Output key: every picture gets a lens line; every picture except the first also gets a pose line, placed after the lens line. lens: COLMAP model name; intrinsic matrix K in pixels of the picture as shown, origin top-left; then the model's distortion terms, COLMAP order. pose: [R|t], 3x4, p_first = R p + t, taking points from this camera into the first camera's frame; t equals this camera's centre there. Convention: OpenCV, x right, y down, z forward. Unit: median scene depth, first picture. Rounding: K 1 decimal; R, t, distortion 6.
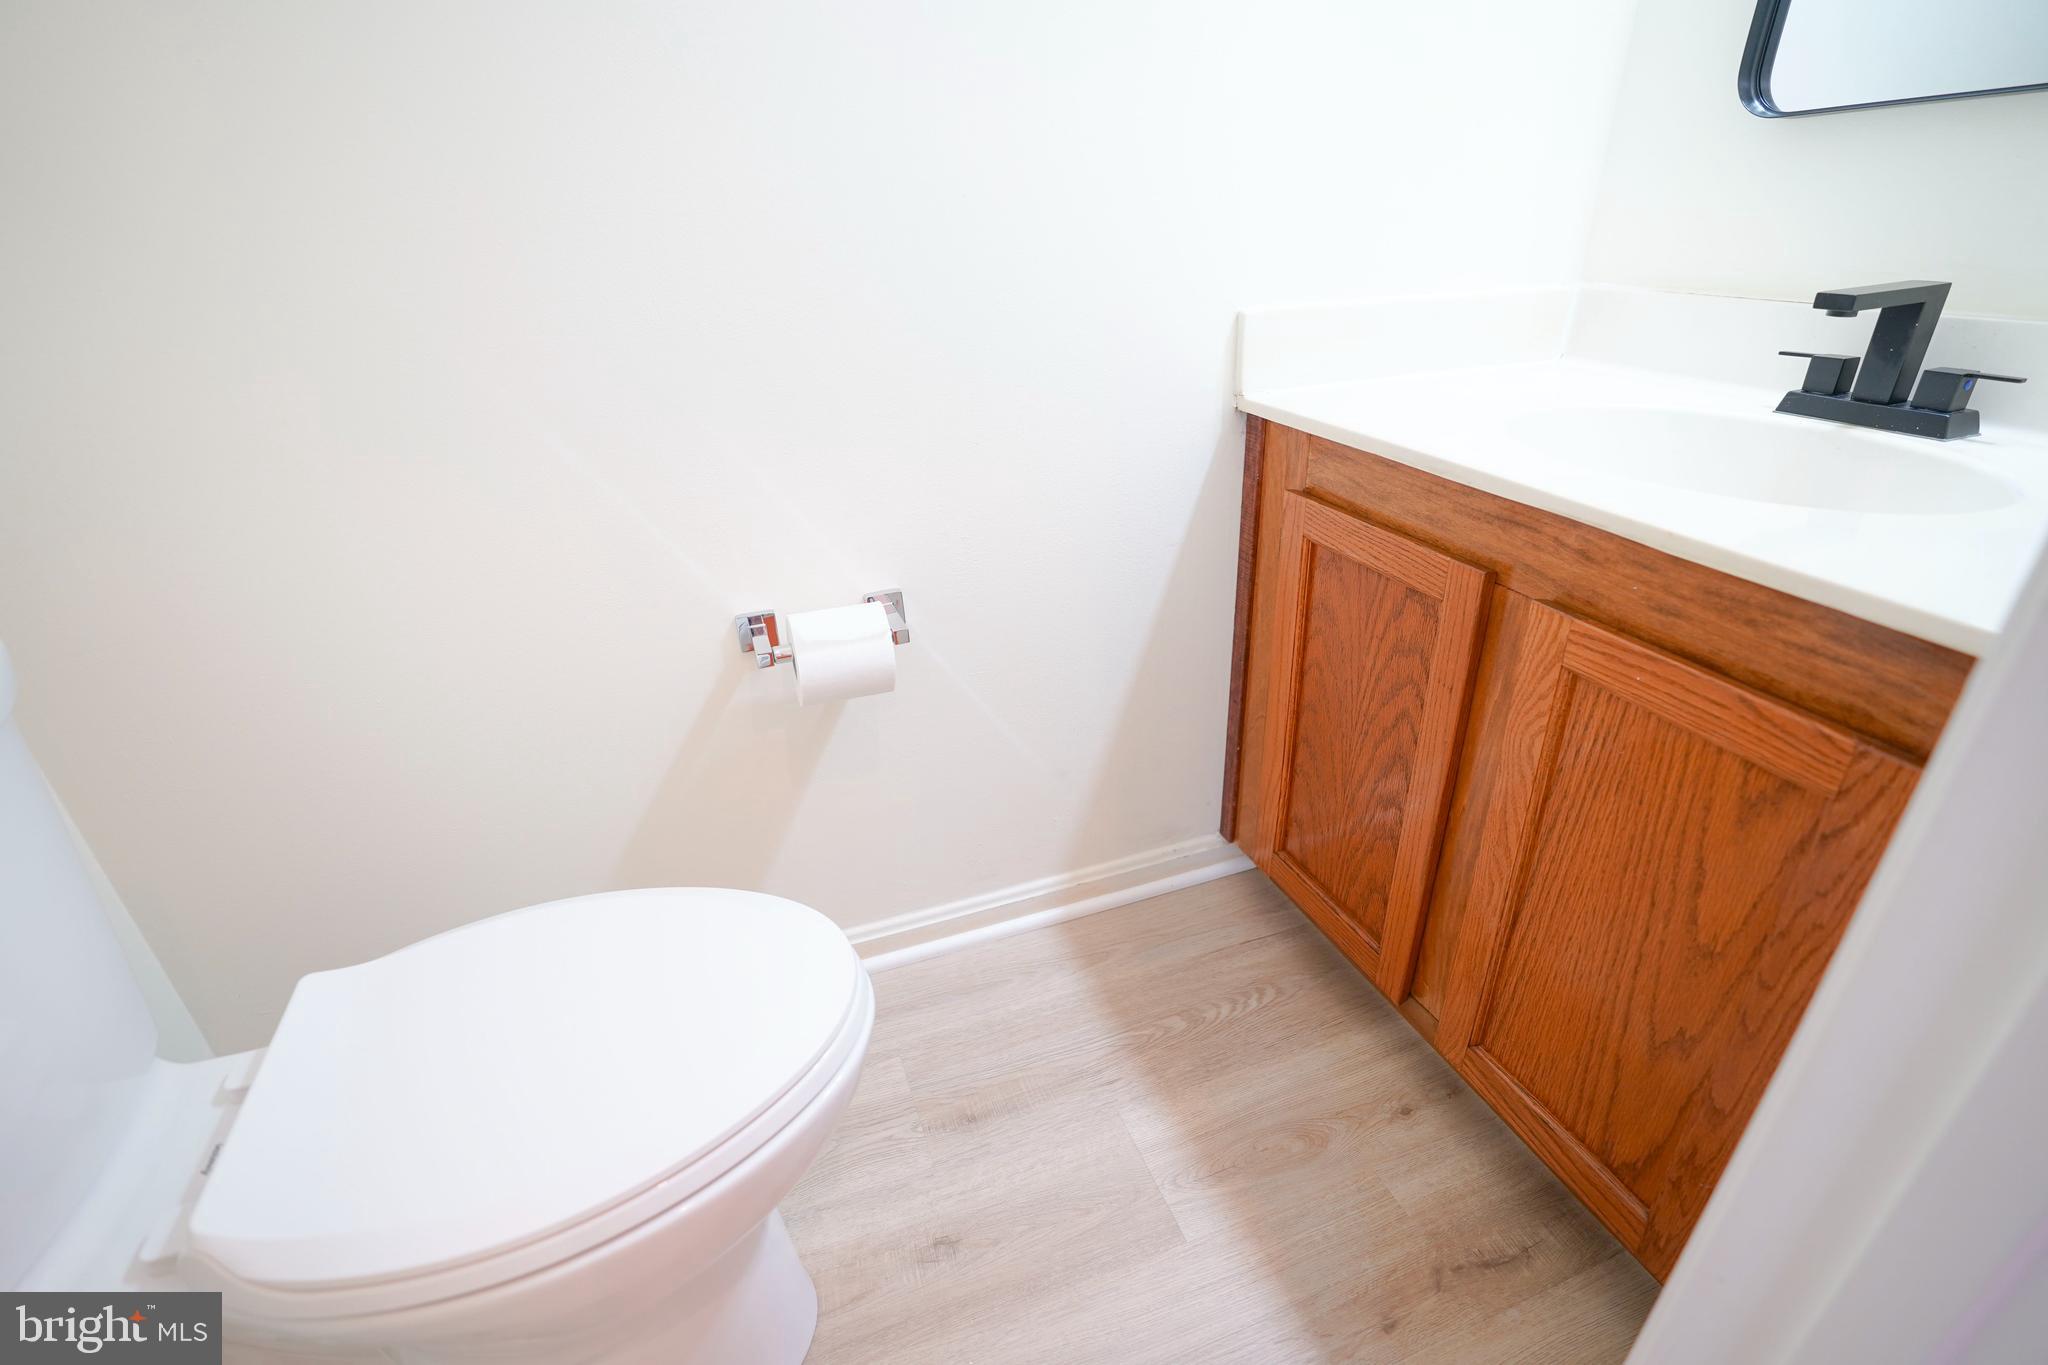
lens RADIAL K [[948.6, 0, 1020.5], [0, 948.6, 687.8], [0, 0, 1]] dist [-0.070492, 0.028866]
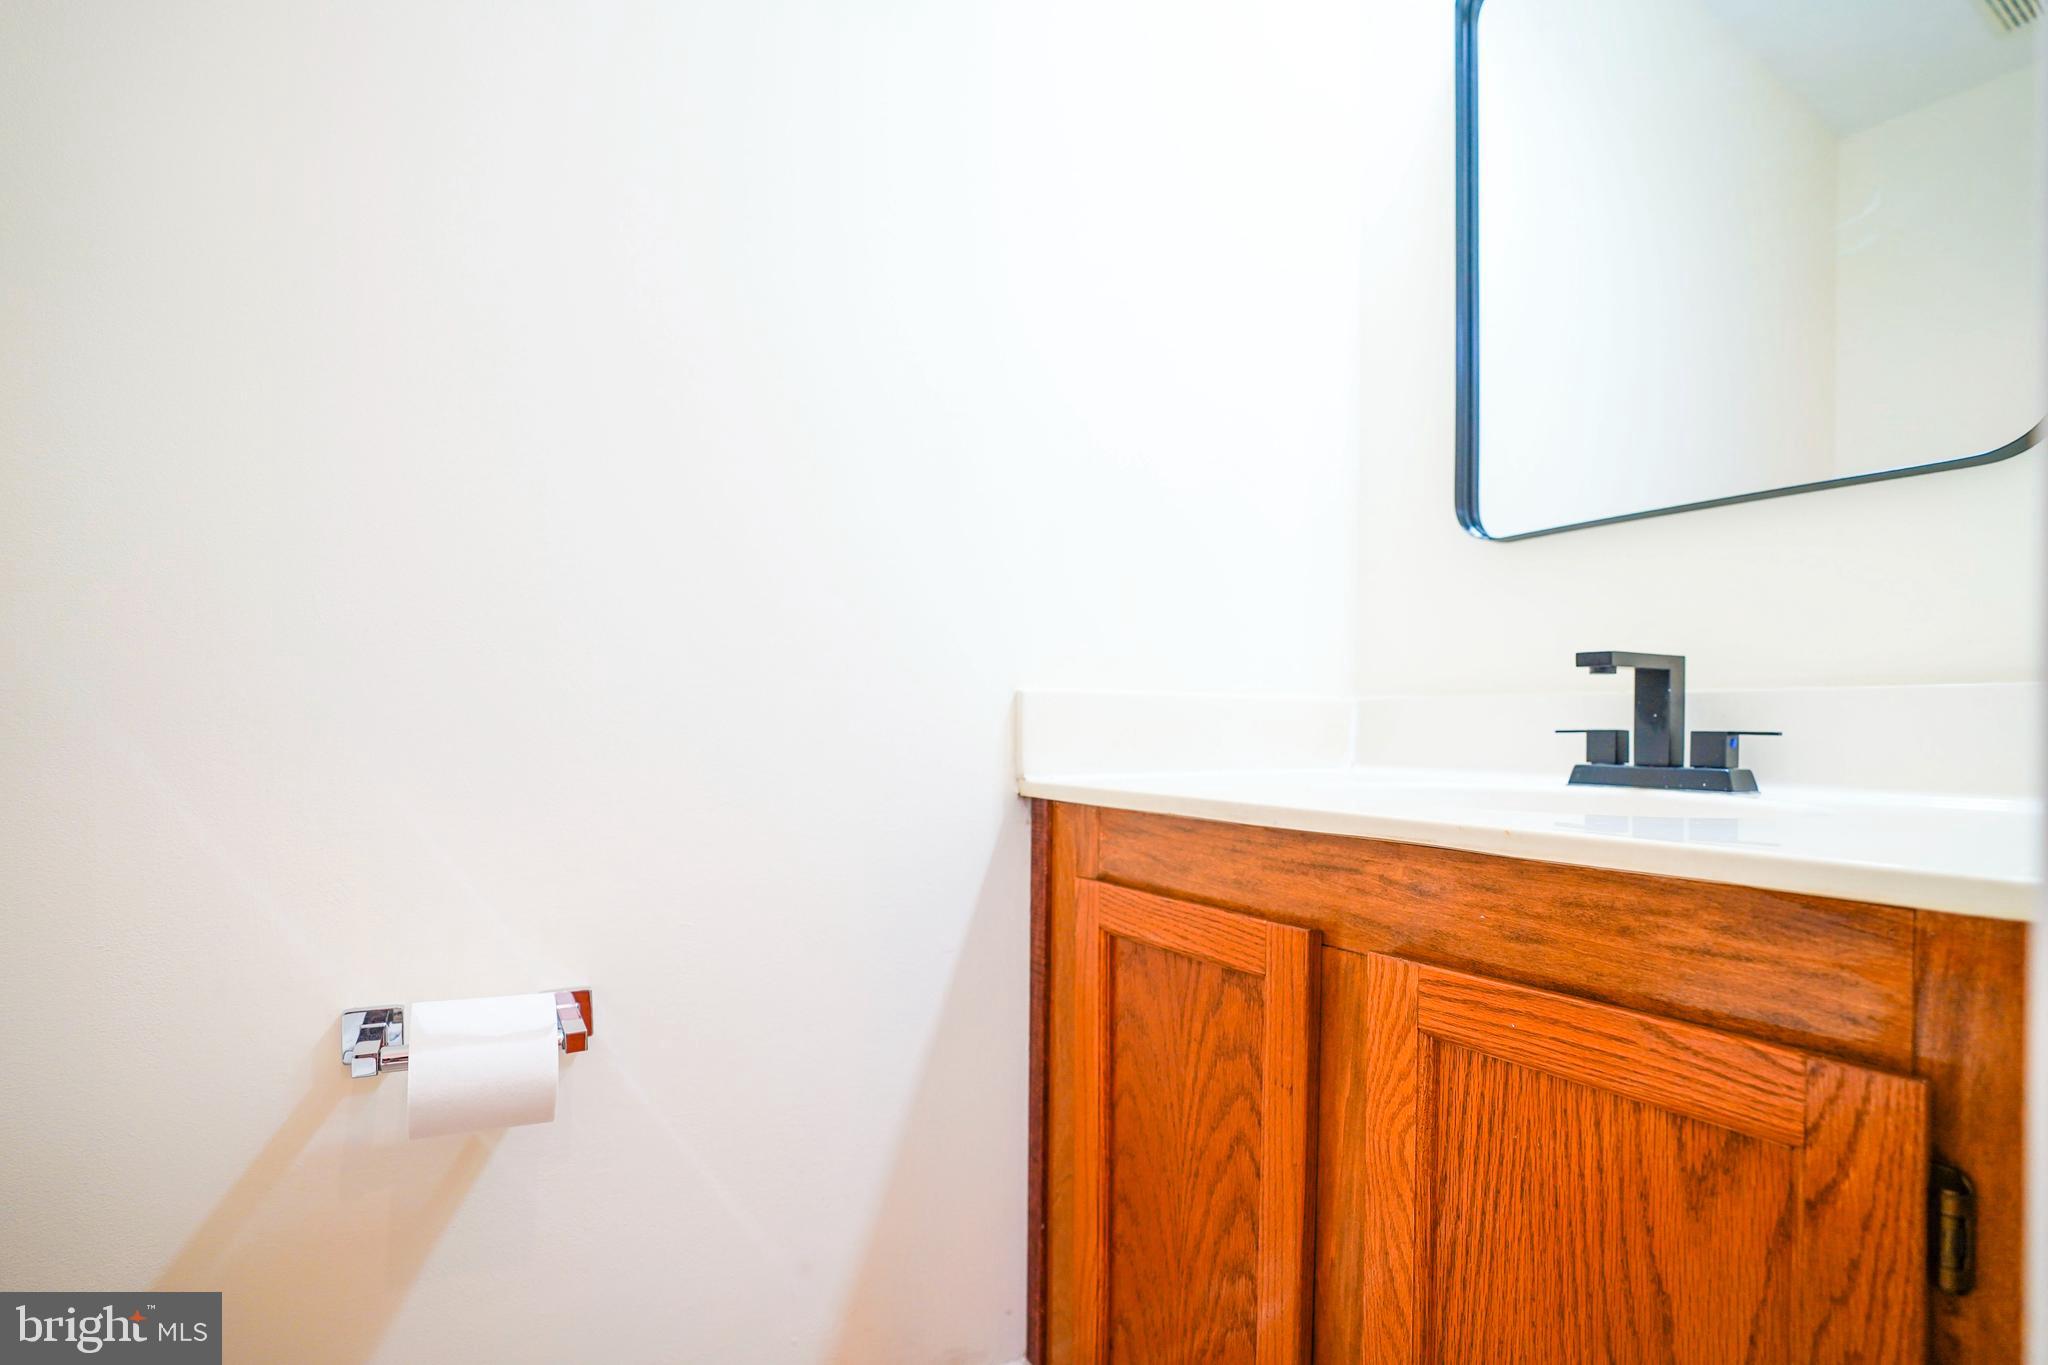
lens RADIAL K [[1001.7, 0, 1013.4], [0, 1001.7, 718.6], [0, 0, 1]] dist [-0.066067, 0.028830]
pose [[0.983790, 0.051611, 0.171735, 0.078428], [0.034083, 0.886414, -0.461636, 0.107739], [-0.176054, 0.460007, 0.870287, 0.190650]]
